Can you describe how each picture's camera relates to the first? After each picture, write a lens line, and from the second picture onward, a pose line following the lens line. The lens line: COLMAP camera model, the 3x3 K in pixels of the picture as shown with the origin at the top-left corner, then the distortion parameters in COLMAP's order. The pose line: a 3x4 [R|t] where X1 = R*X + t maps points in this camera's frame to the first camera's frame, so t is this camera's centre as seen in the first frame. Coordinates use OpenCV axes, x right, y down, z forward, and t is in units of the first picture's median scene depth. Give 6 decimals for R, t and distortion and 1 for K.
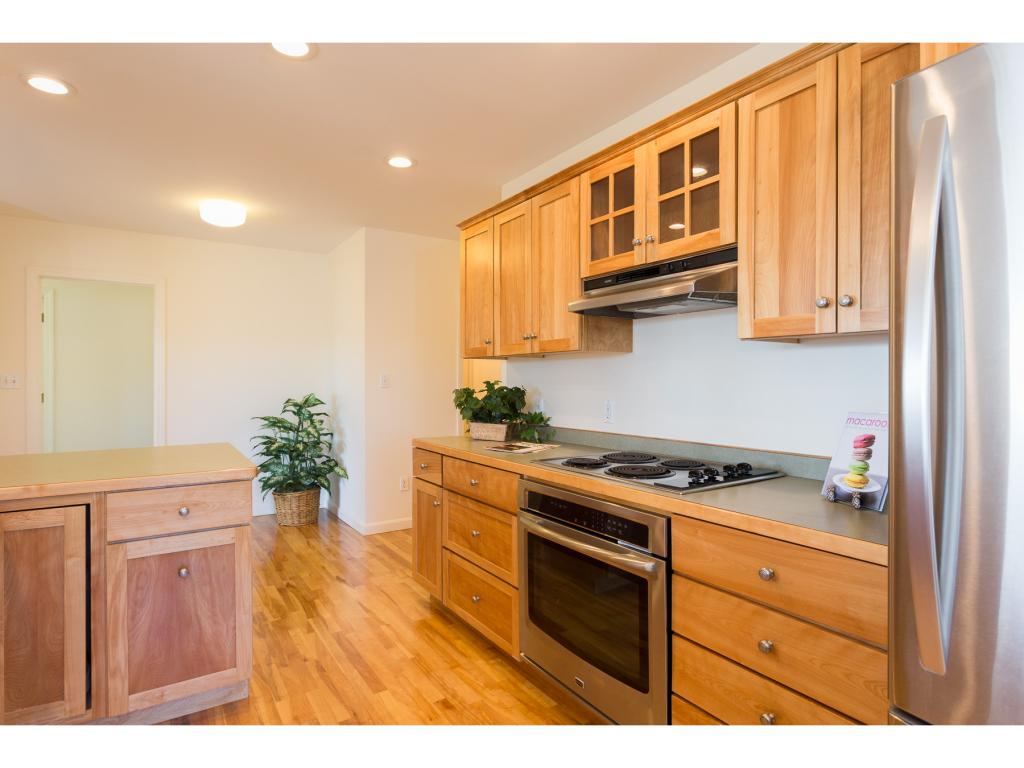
lens RADIAL K [[558.1, 0, 511.5], [0, 558.1, 376.2], [0, 0, 1]] dist [-0.003171, -0.000540]
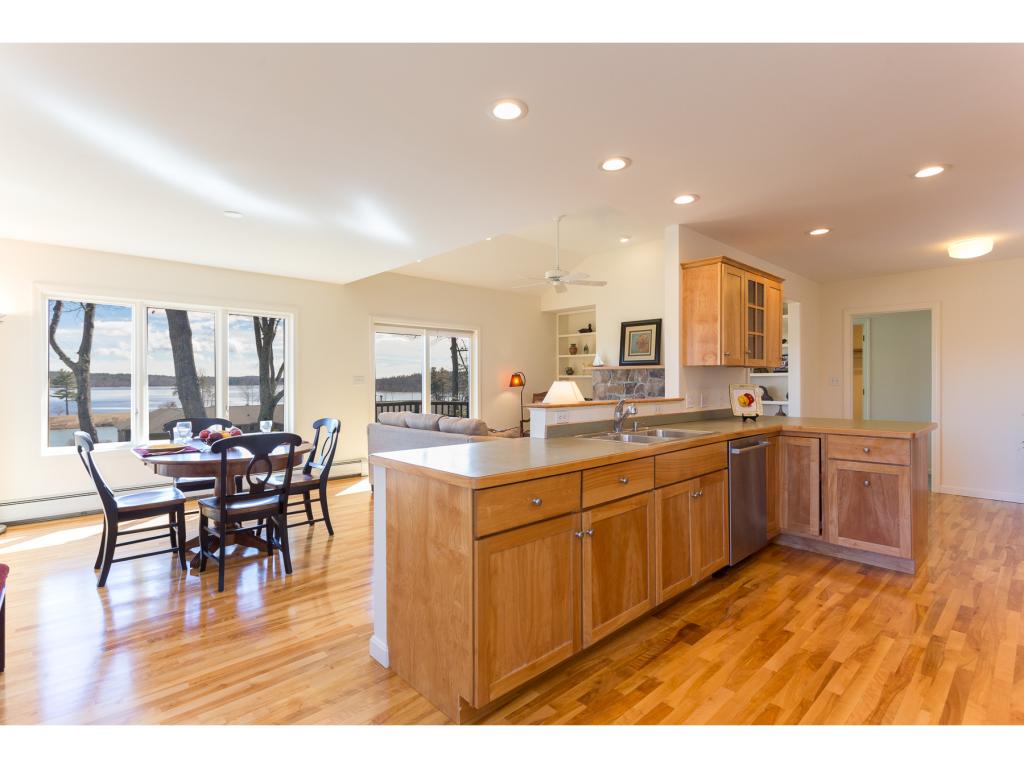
lens RADIAL K [[502.7, 0, 515.9], [0, 502.7, 377.6], [0, 0, 1]] dist [0.014563, -0.000470]
pose [[0.186986, -0.009314, -0.982318, 0.863741], [0.006293, 0.999946, -0.008283, 0.010345], [0.982342, -0.004633, 0.187034, -0.461816]]
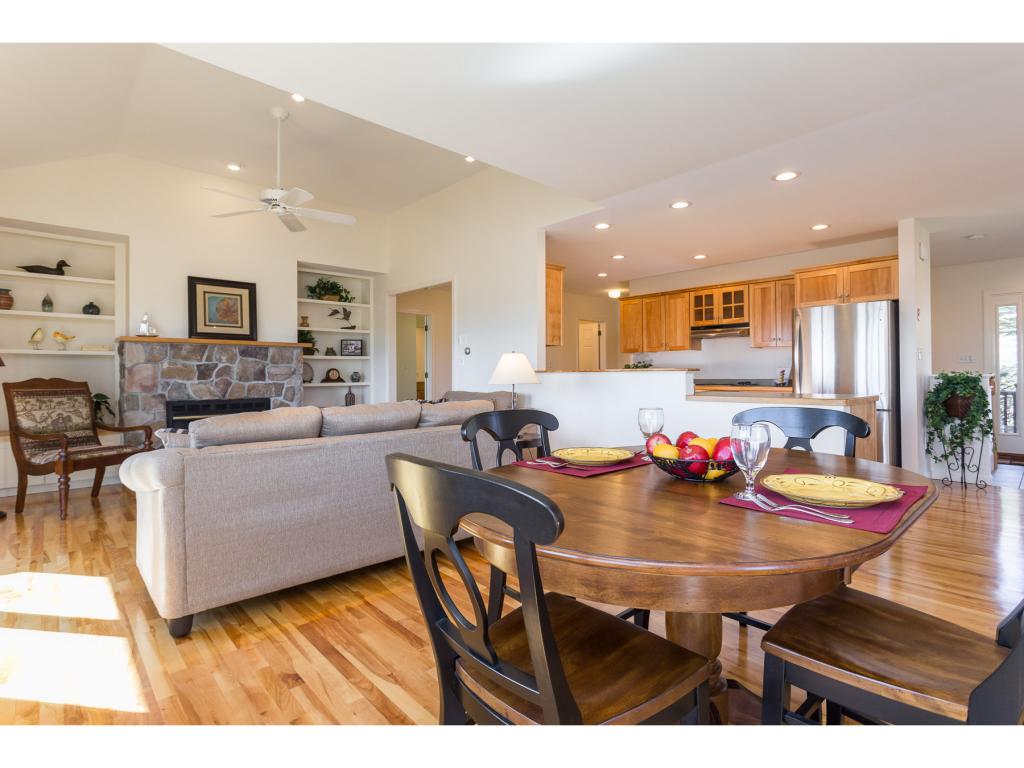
lens RADIAL K [[533.9, 0, 501.3], [0, 533.9, 369.7], [0, 0, 1]] dist [-0.003062, 0.004897]
pose [[0.984905, -0.006673, 0.172964, -1.688232], [0.007780, 0.999953, -0.005724, 0.088637], [-0.172918, 0.006984, 0.984911, -2.051723]]
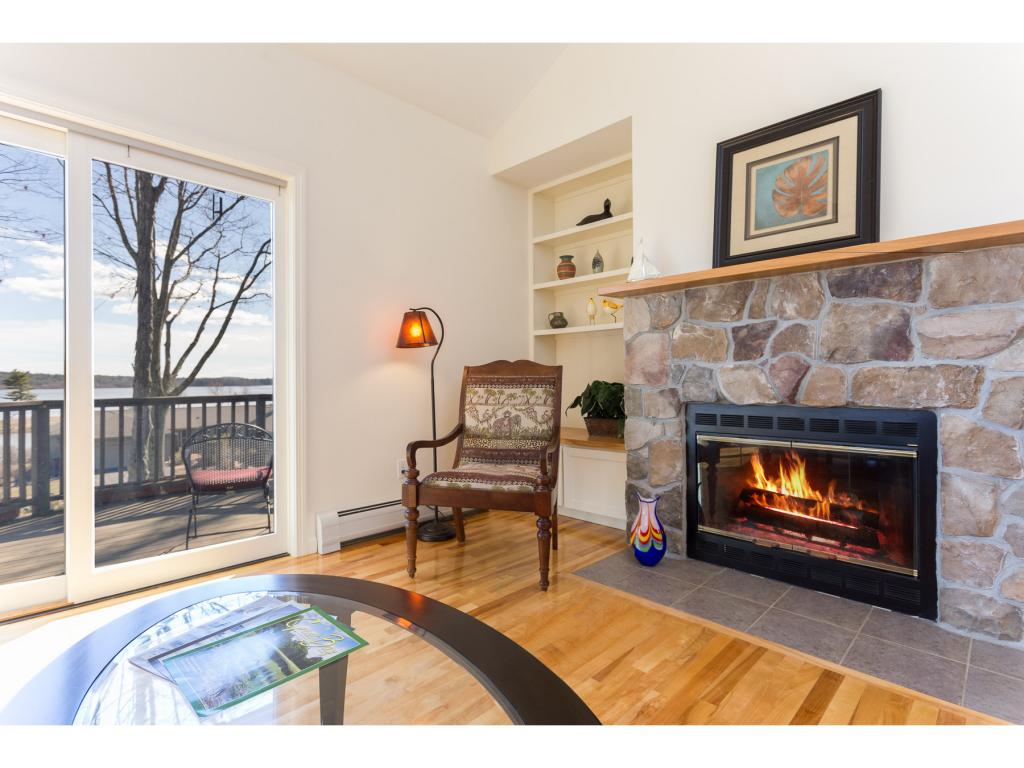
lens RADIAL K [[506.3, 0, 520.3], [0, 506.3, 375.9], [0, 0, 1]] dist [0.004325, -0.000186]
pose [[0.232588, -0.013955, -0.972475, -1.705495], [0.006713, 0.999896, -0.012743, 0.165620], [0.972552, -0.003564, 0.232658, 0.286970]]
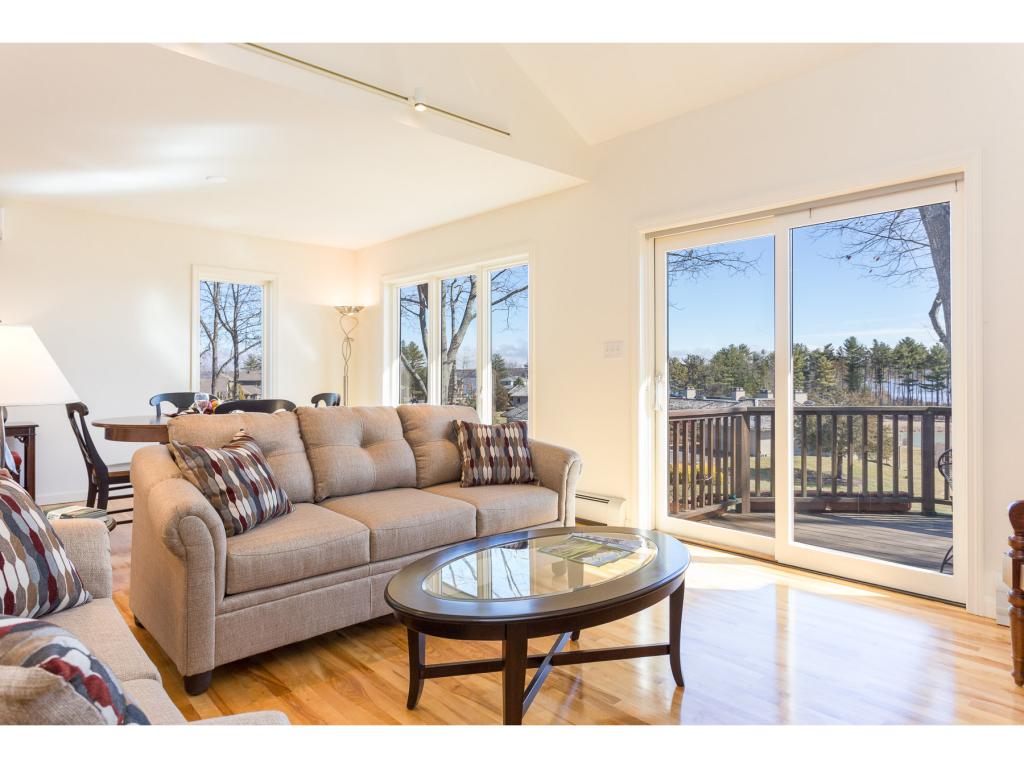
lens RADIAL K [[627.1, 0, 498.4], [0, 627.1, 377.2], [0, 0, 1]] dist [-0.004710, -0.002525]
pose [[-0.984524, 0.001583, -0.175241, -1.864258], [0.002214, 0.999992, -0.003406, 0.095746], [0.175234, -0.003741, -0.984520, 1.278142]]
